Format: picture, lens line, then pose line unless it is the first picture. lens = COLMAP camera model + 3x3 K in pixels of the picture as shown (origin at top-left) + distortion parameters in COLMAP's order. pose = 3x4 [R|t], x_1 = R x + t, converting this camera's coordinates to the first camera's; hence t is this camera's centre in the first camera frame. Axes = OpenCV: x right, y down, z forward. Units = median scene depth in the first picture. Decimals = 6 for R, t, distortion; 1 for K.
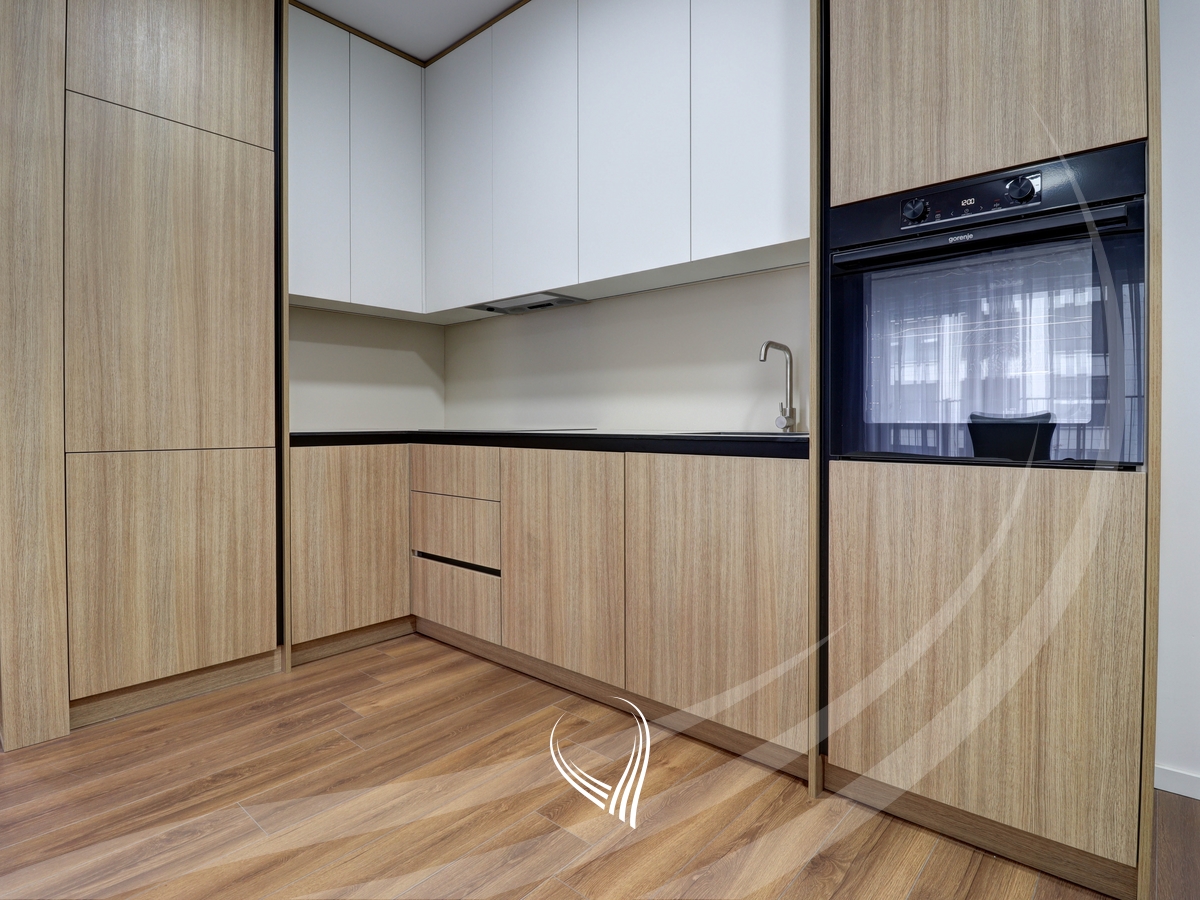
lens RADIAL K [[639.6, 0, 617.5], [0, 639.6, 430.7], [0, 0, 1]] dist [-0.000037, -0.014650]
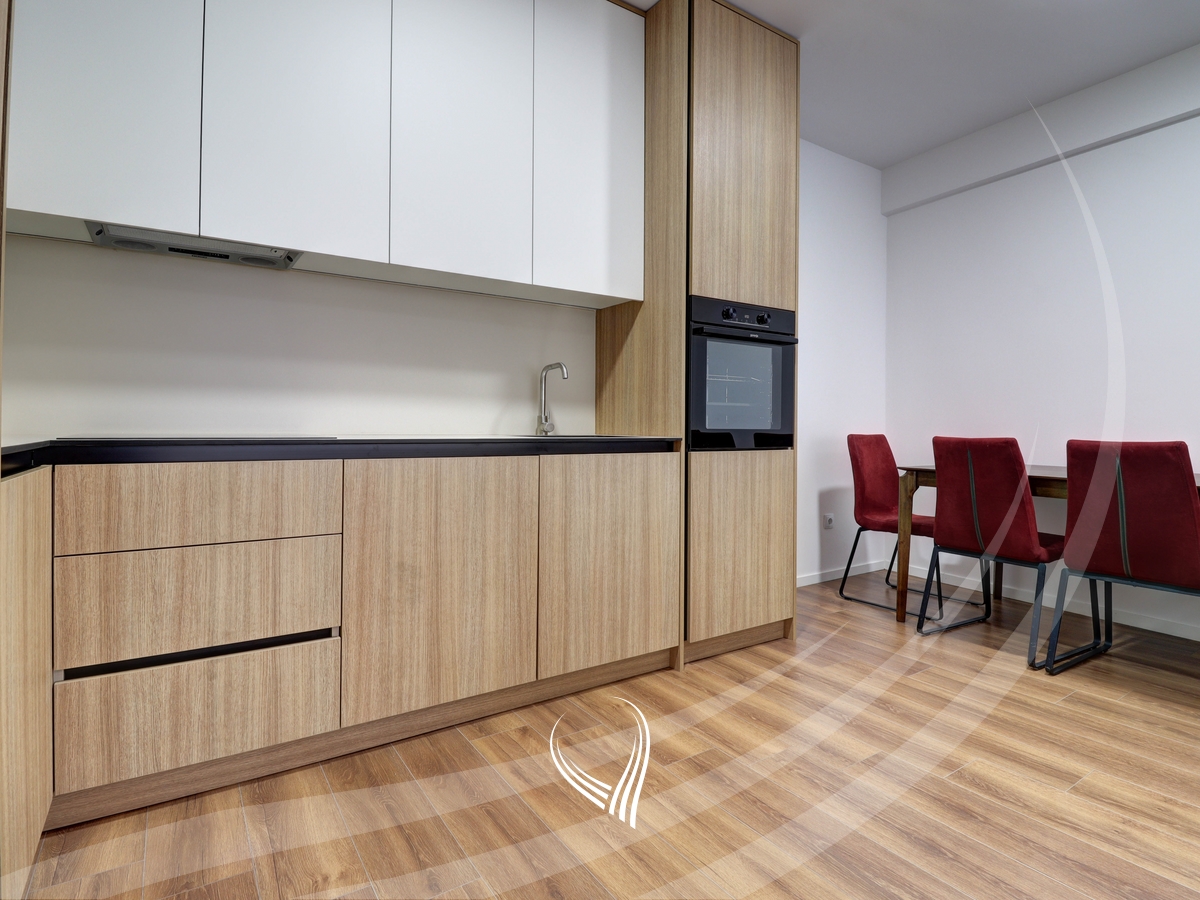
lens RADIAL K [[629.6, 0, 595.0], [0, 629.6, 419.1], [0, 0, 1]] dist [-0.003697, -0.002179]
pose [[0.270114, 0.011293, 0.962762, -1.009166], [0.003884, 0.999910, -0.012819, -0.013450], [-0.962820, 0.007202, 0.270046, 0.650272]]
